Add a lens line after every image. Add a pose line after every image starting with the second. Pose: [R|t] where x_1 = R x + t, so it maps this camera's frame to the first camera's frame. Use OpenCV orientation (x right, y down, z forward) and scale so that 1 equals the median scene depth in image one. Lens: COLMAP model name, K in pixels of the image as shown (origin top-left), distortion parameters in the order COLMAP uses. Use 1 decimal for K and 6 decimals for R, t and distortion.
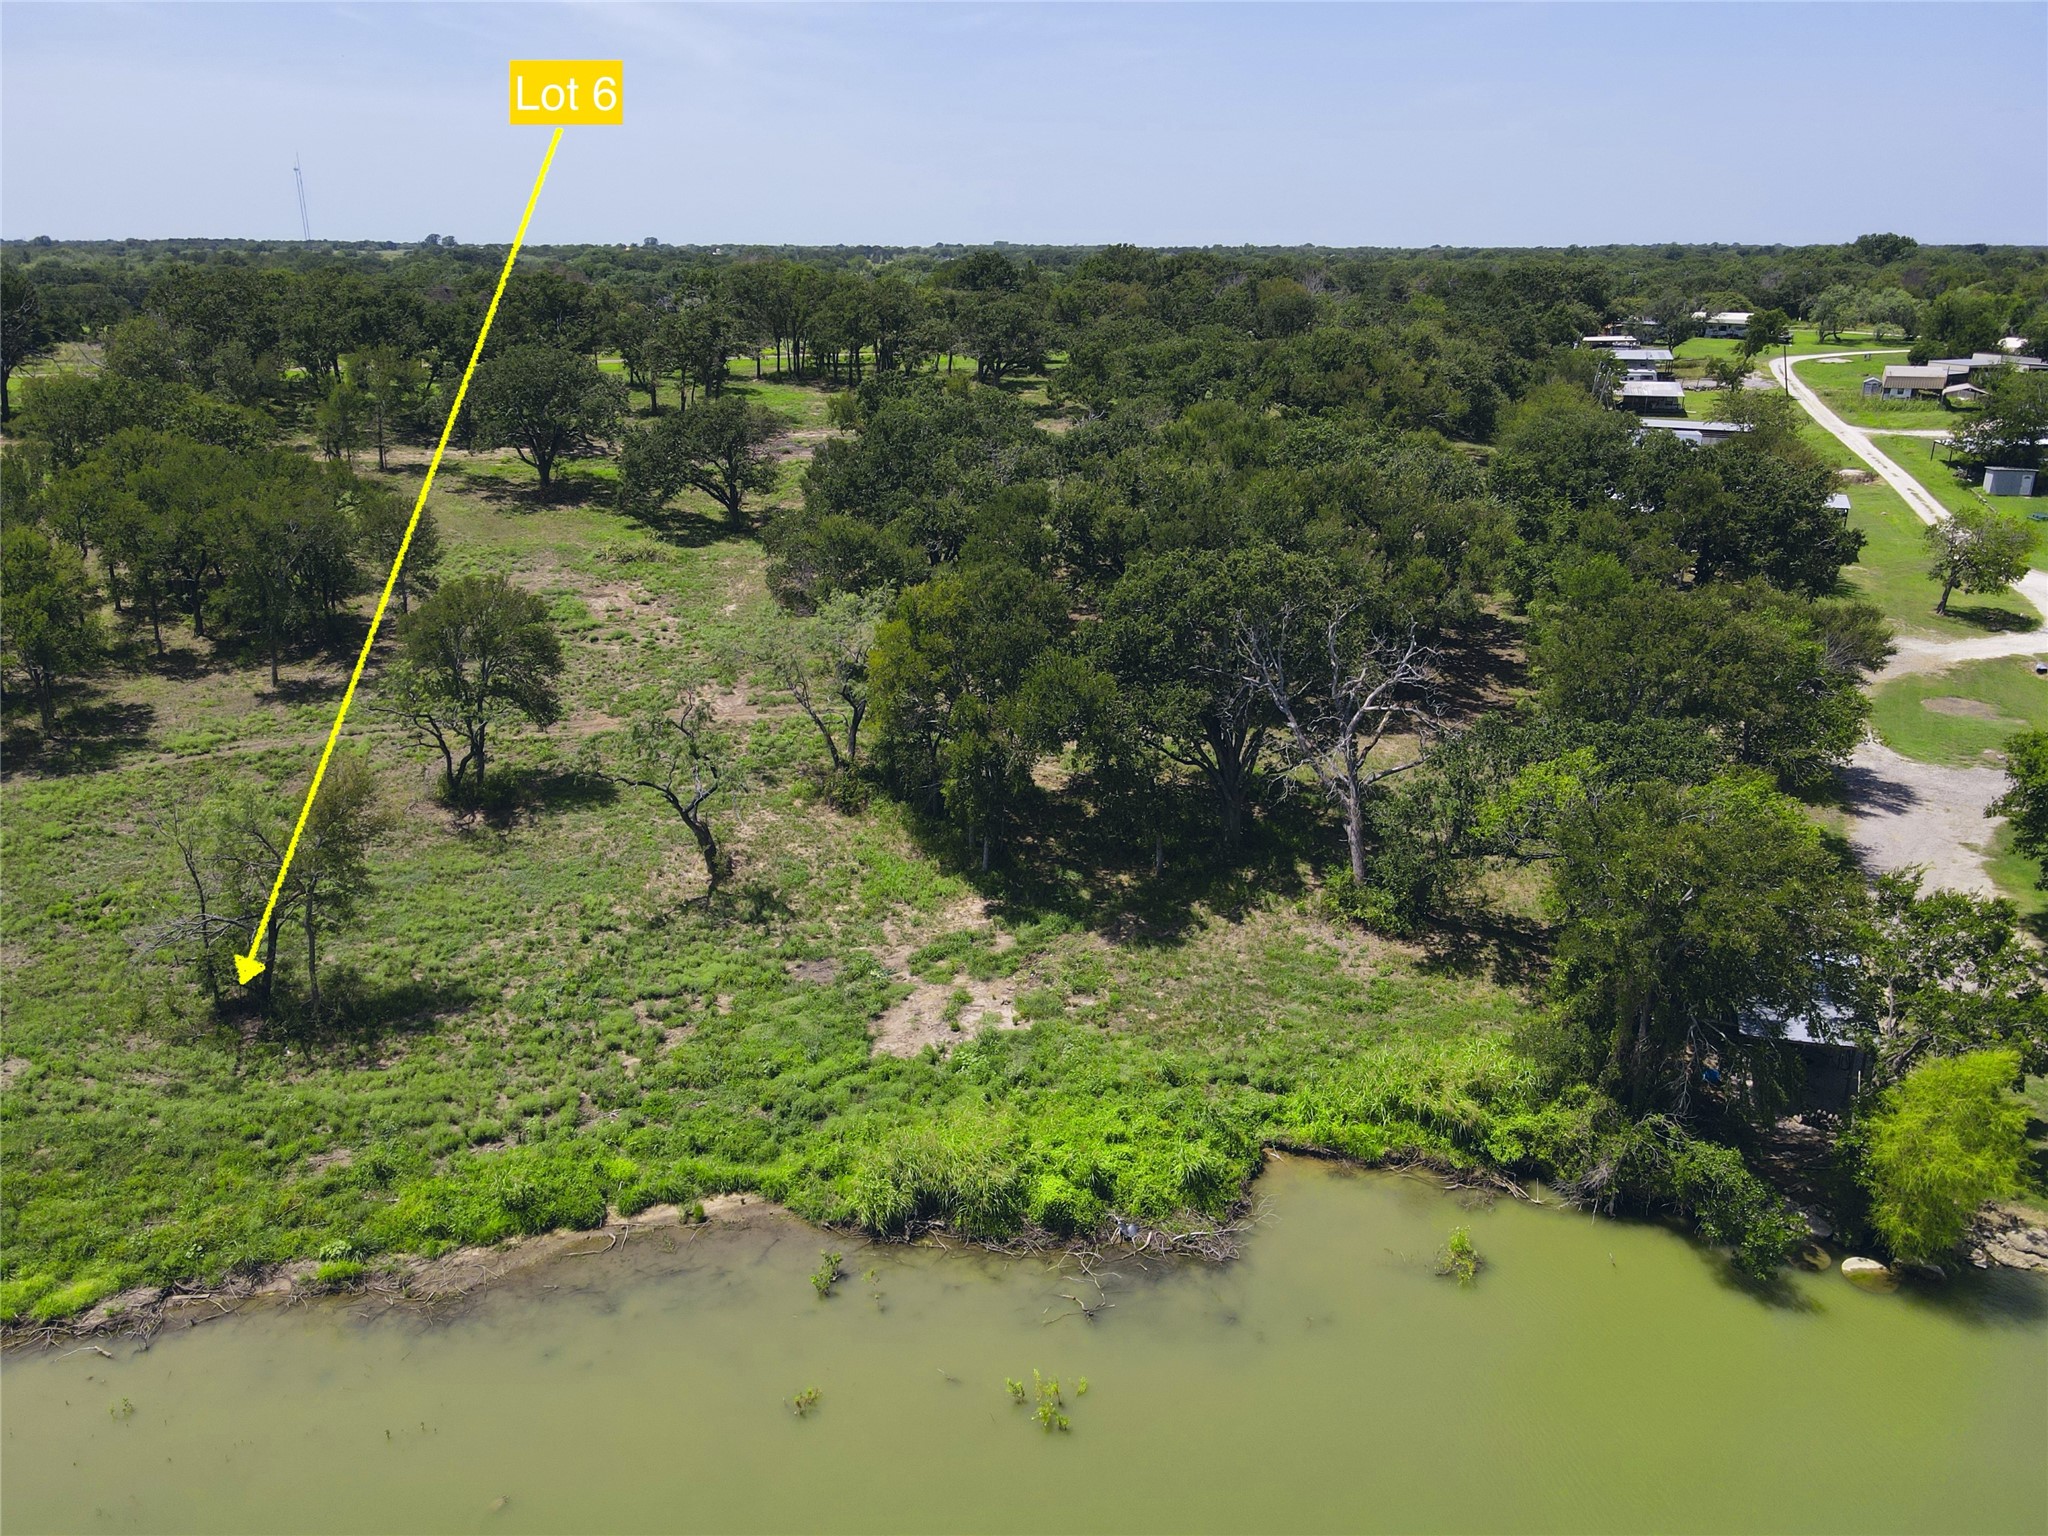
lens RADIAL K [[1512.6, 0, 1018.3], [0, 1512.6, 725.1], [0, 0, 1]] dist [0.018291, 0.003093]
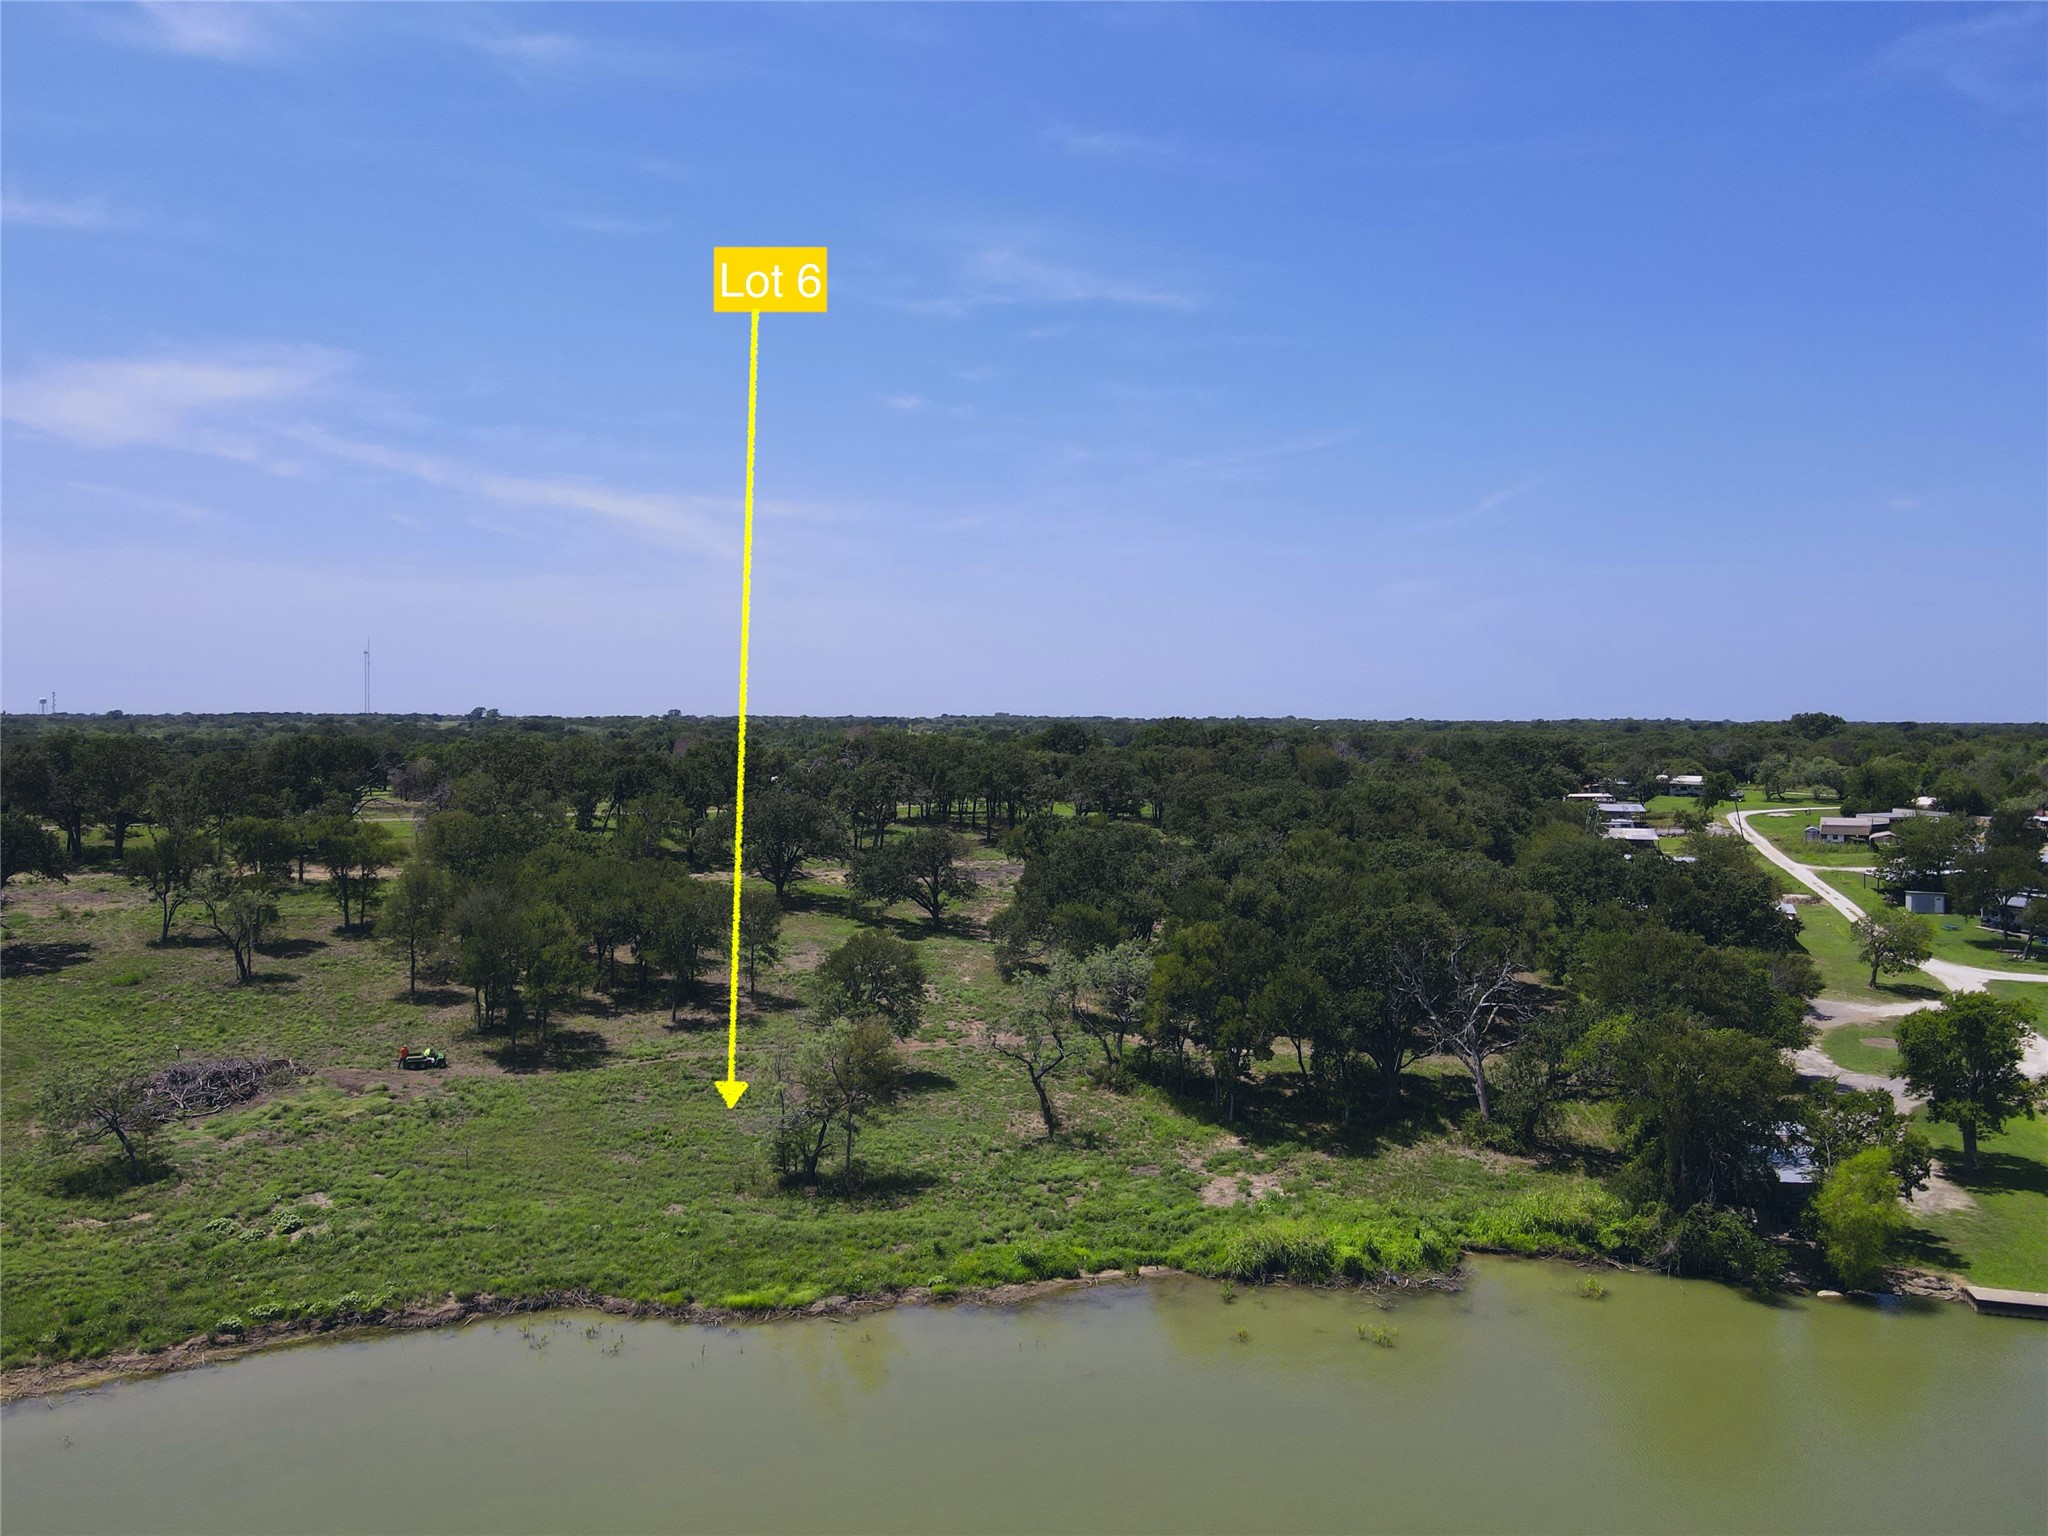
lens RADIAL K [[1489.6, 0, 1034.4], [0, 1489.6, 743.4], [0, 0, 1]] dist [0.007843, 0.037272]
pose [[0.999942, 0.002746, 0.010441, -0.253084], [0.000343, 0.958549, -0.284927, 0.172191], [-0.010791, 0.284914, 0.958492, -0.554746]]
